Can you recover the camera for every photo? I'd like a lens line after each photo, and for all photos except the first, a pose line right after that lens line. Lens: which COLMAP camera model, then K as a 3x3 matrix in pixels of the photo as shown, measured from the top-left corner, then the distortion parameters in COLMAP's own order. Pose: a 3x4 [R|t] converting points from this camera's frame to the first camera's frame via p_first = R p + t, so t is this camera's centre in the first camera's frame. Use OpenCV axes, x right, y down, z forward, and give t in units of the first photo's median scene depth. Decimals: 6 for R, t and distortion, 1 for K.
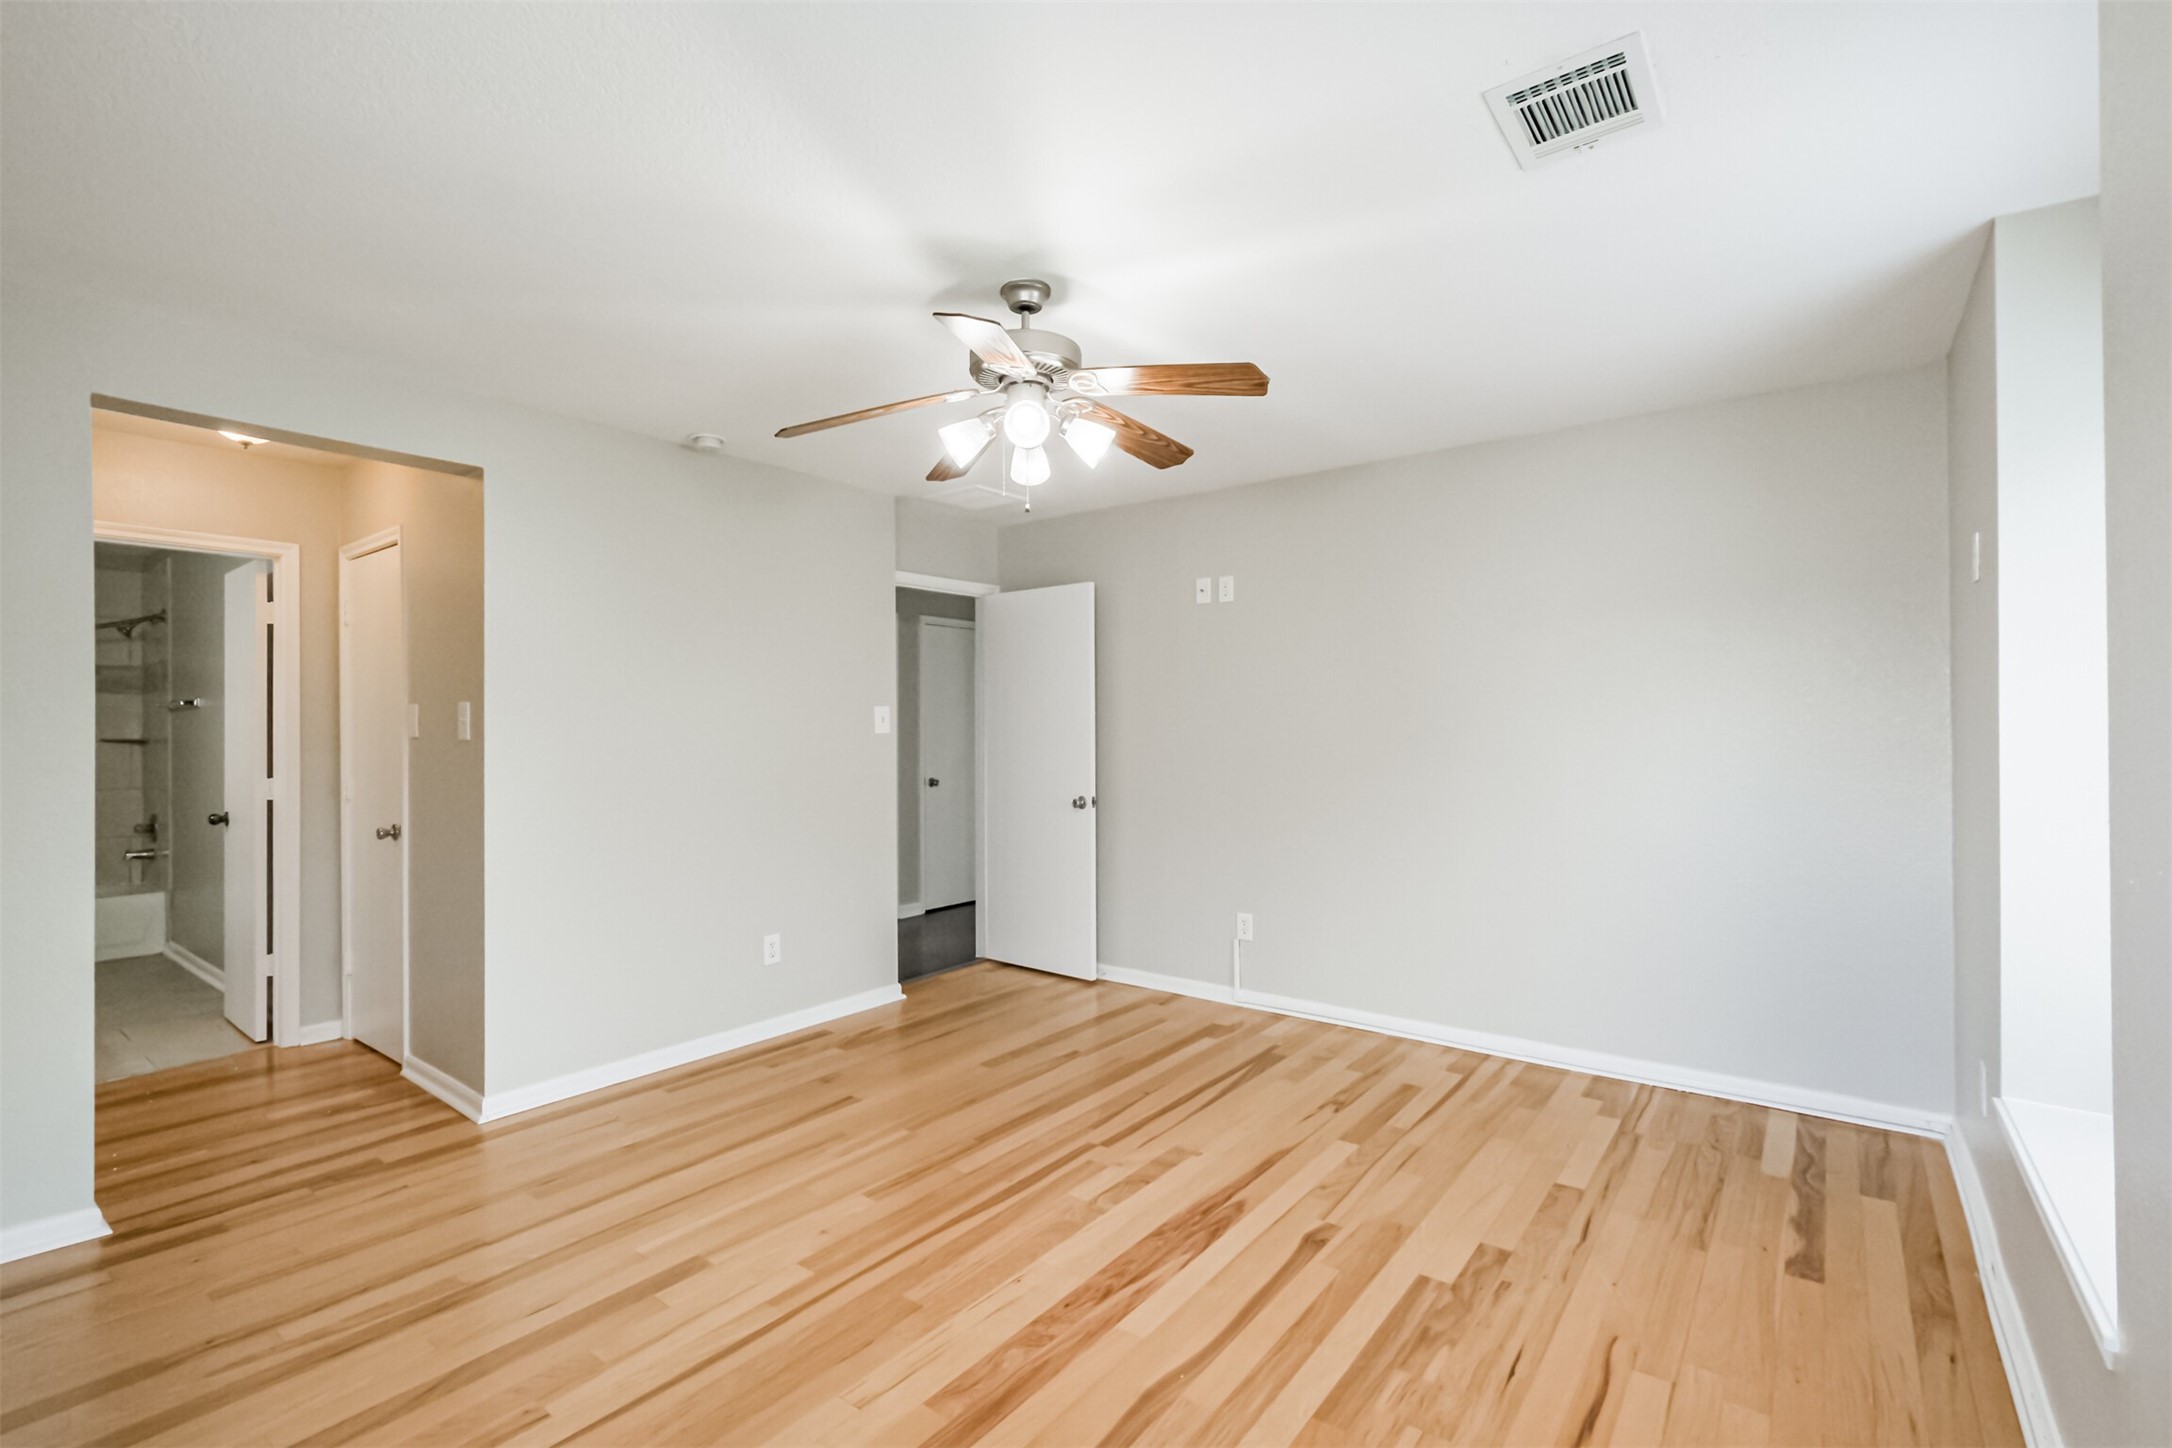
lens RADIAL K [[959.4, 0, 1092.2], [0, 959.4, 725.2], [0, 0, 1]] dist [0.007873, -0.001004]
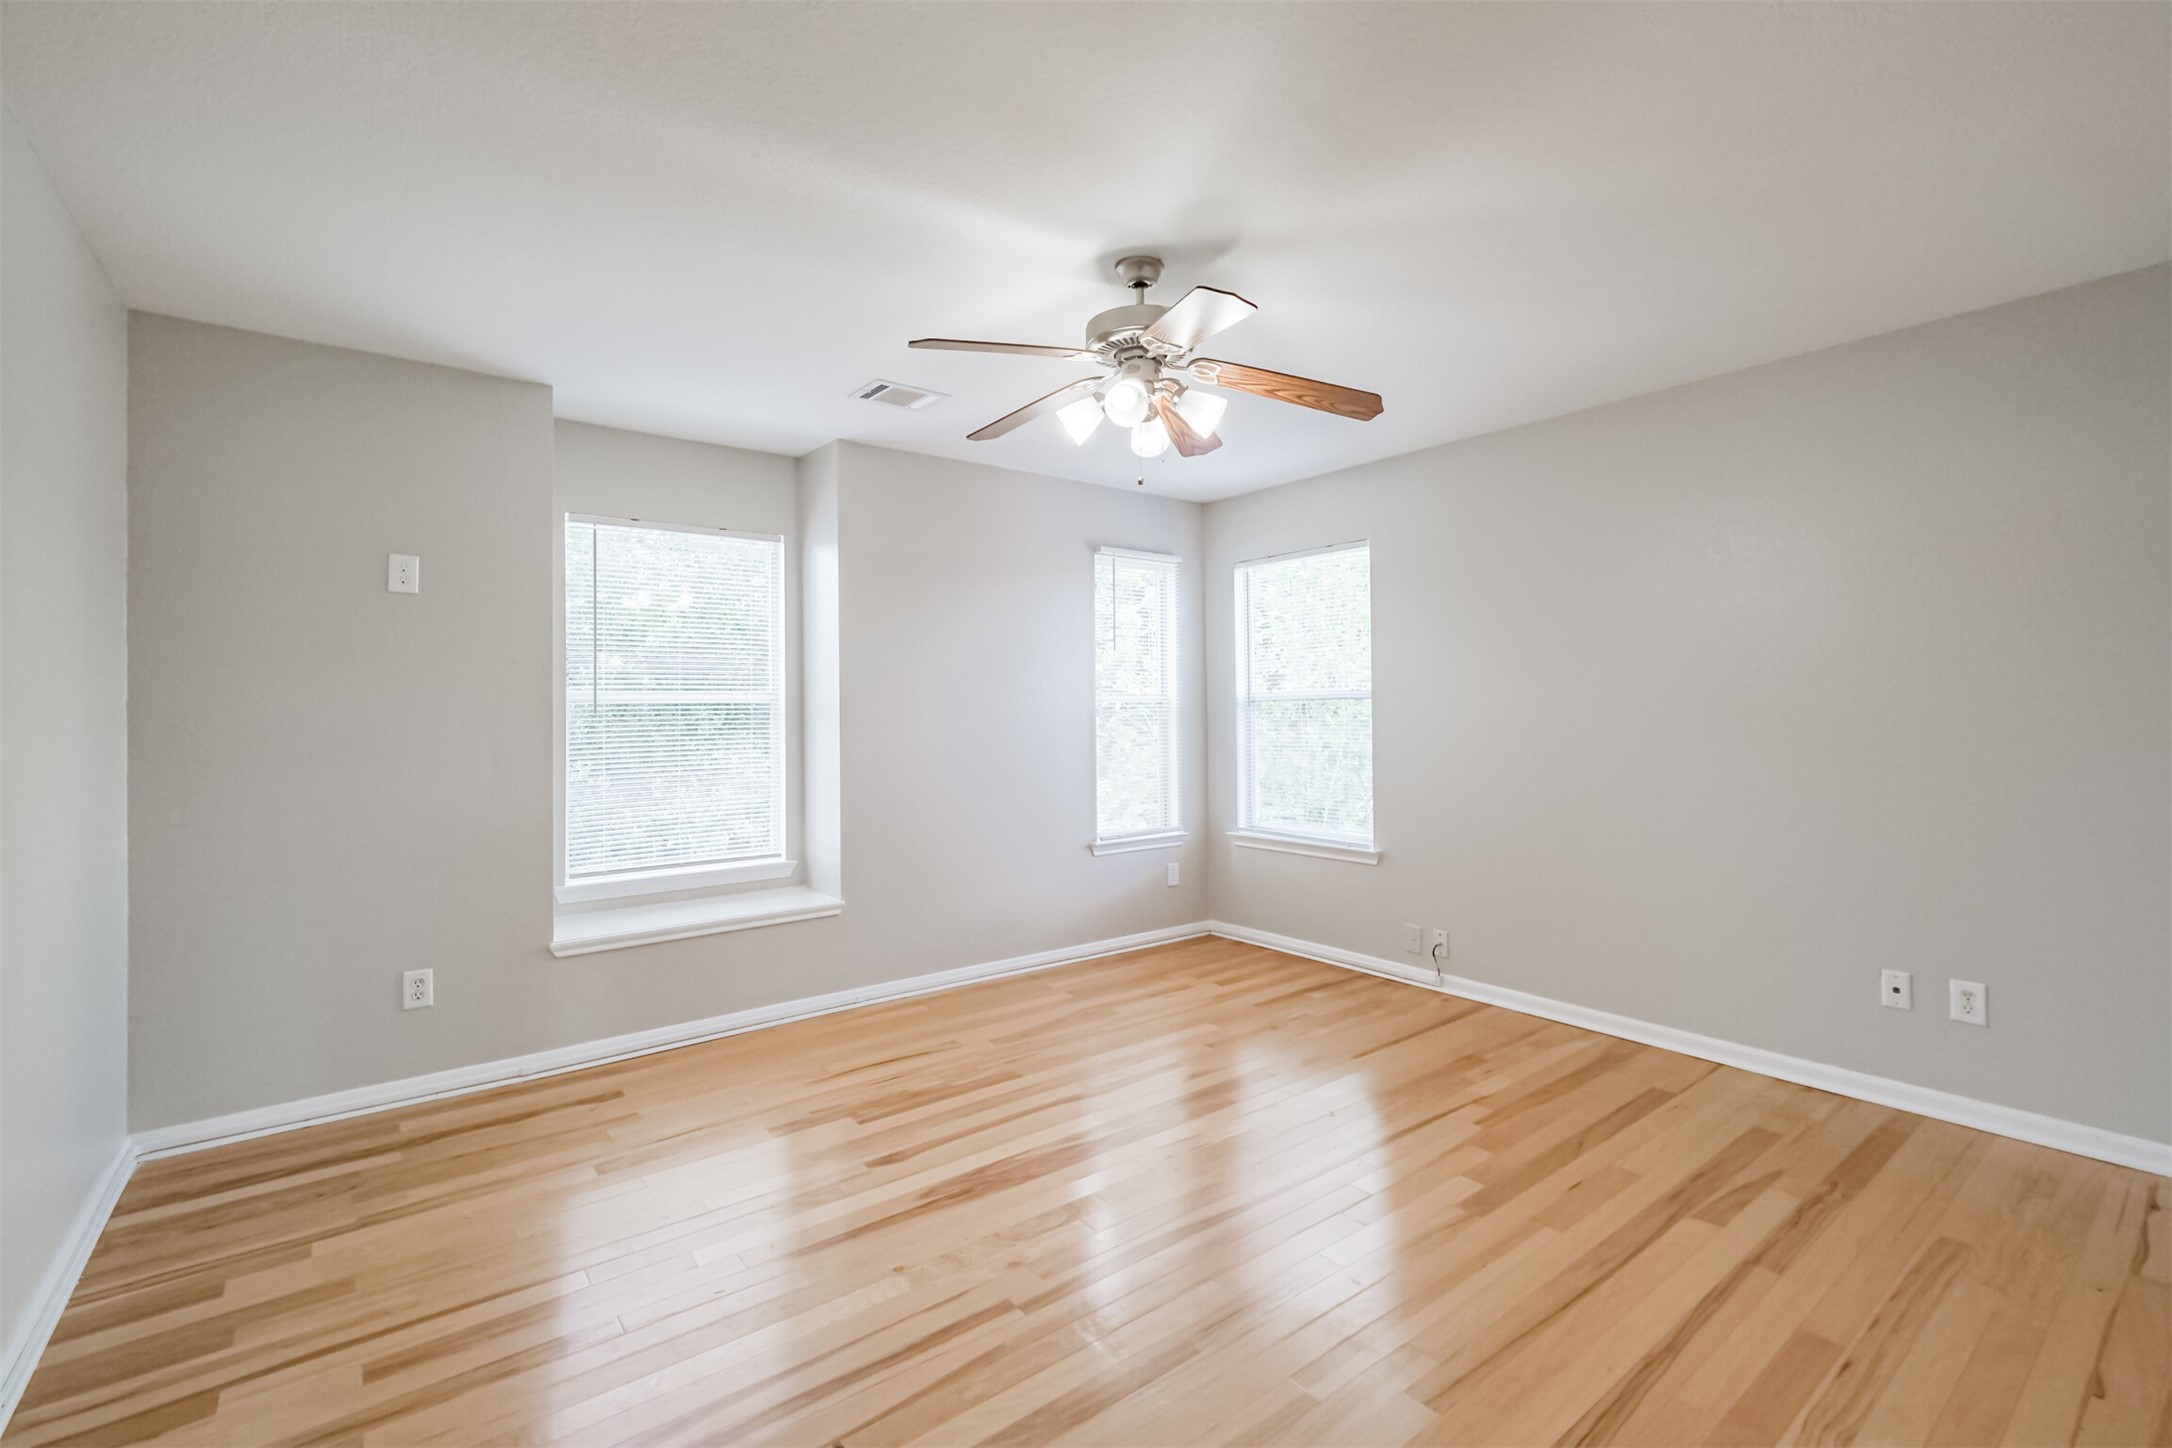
lens RADIAL K [[959.4, 0, 1093.8], [0, 959.4, 715.8], [0, 0, 1]] dist [0.007873, -0.001004]
pose [[-0.967196, 0.012777, 0.253709, -0.186832], [0.011789, 0.999916, -0.005414, 0.019736], [-0.253757, -0.002246, -0.967265, 1.359245]]
